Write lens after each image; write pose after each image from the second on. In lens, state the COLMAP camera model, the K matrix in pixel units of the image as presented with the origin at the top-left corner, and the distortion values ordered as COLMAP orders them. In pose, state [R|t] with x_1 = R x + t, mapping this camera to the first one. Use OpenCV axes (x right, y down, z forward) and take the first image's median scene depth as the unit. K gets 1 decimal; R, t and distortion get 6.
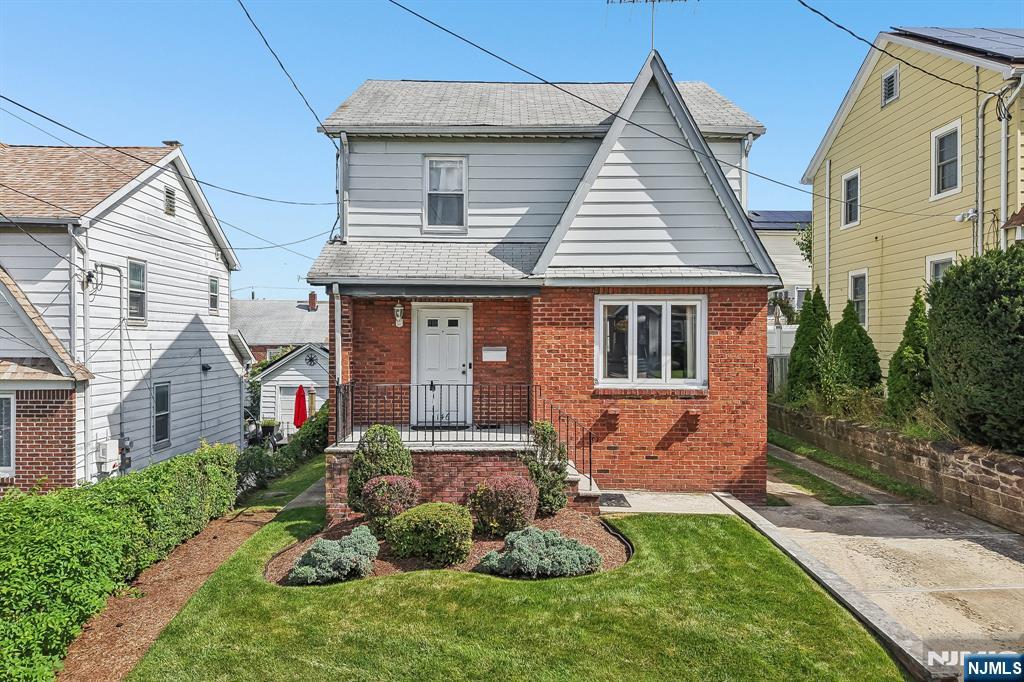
lens RADIAL K [[682.8, 0, 512.0], [0, 682.8, 341.0], [0, 0, 1]] dist [0.072219, -0.106537]
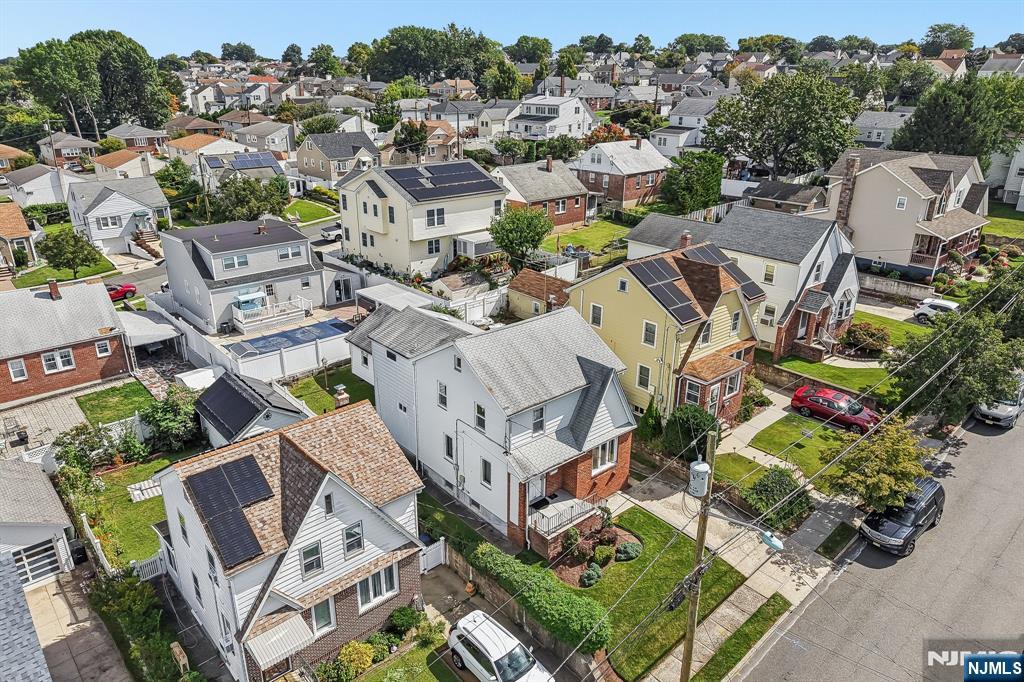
lens RADIAL K [[682.8, 0, 512.0], [0, 682.8, 341.0], [0, 0, 1]] dist [0.072219, -0.106537]
pose [[0.759454, -0.234078, 0.606990, -1.738098], [-0.004637, 0.931054, 0.364851, -1.501227], [-0.650544, -0.279903, 0.706008, -0.657861]]
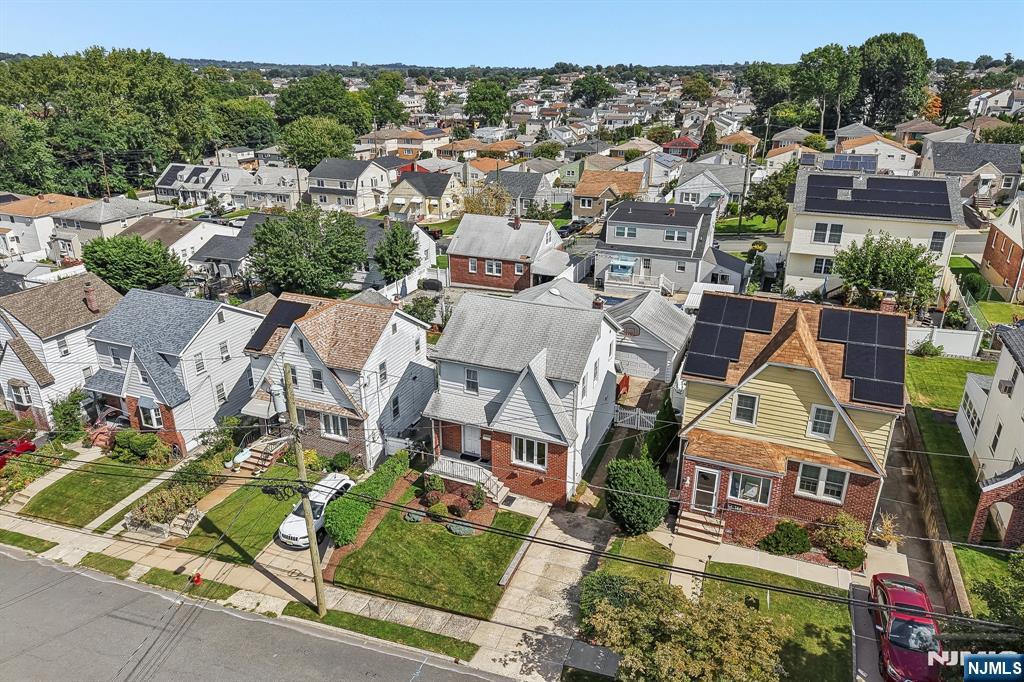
lens RADIAL K [[682.8, 0, 512.0], [0, 682.8, 341.0], [0, 0, 1]] dist [0.072219, -0.106537]
pose [[0.917230, 0.146301, -0.370520, 1.117800], [-0.001892, 0.931708, 0.363204, -1.459045], [0.398354, -0.332441, 0.854867, -1.304314]]
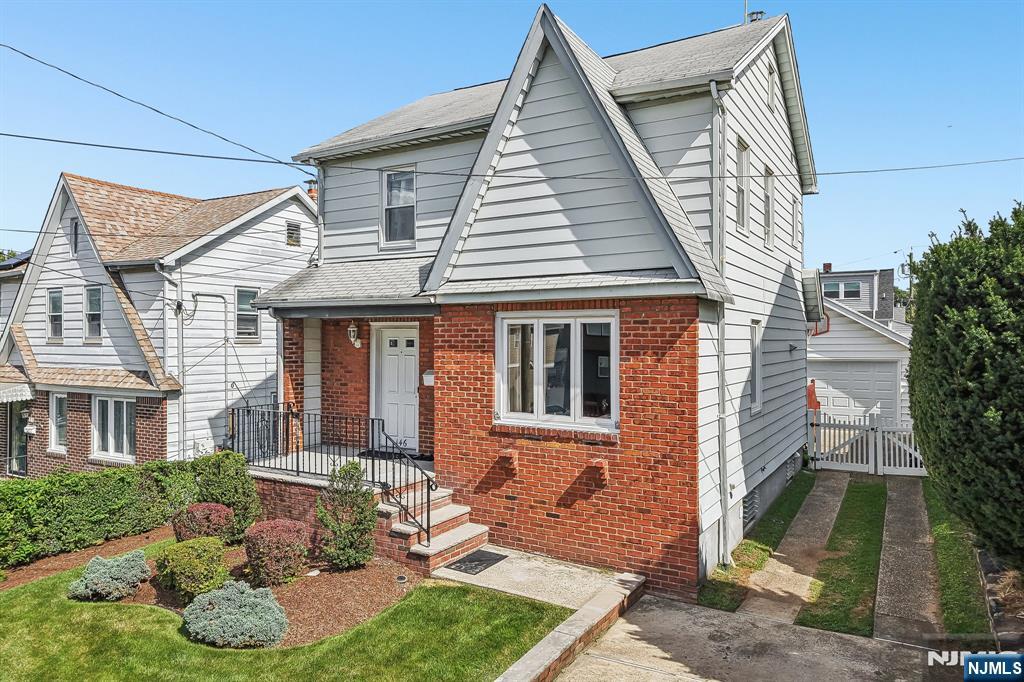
lens RADIAL K [[682.8, 0, 512.0], [0, 682.8, 341.0], [0, 0, 1]] dist [0.072219, -0.106537]
pose [[0.853905, -0.000503, -0.520429, 0.571815], [-0.000229, 0.999999, -0.001343, -0.031032], [0.520429, 0.001265, 0.853904, 0.292571]]
